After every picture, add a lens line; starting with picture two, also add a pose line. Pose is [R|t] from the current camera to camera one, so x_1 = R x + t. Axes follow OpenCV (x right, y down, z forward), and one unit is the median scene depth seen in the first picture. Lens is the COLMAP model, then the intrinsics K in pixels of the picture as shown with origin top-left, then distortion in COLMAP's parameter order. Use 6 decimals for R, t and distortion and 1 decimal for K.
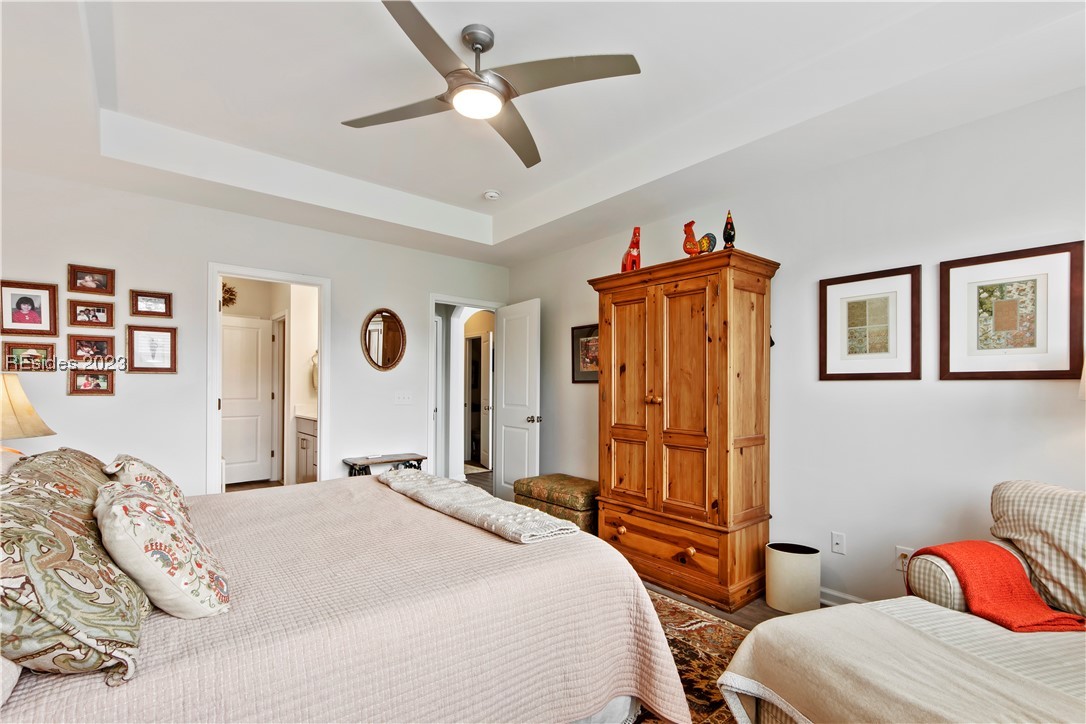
lens RADIAL K [[493.8, 0, 548.1], [0, 493.8, 382.5], [0, 0, 1]] dist [0.004521, -0.000114]
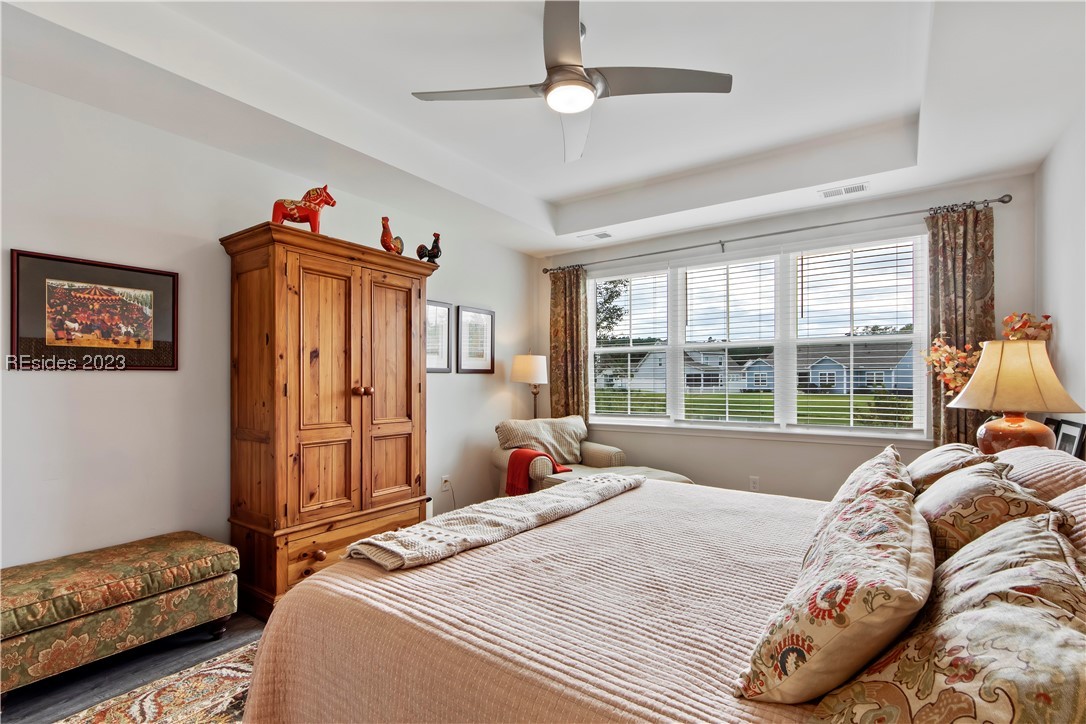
lens RADIAL K [[521.3, 0, 540.8], [0, 521.3, 383.2], [0, 0, 1]] dist [0.001162, -0.000040]
pose [[-0.267364, -0.009960, 0.963544, -0.843499], [-0.009379, 0.999926, 0.007734, 0.009216], [-0.963550, -0.006969, -0.267438, 0.976155]]
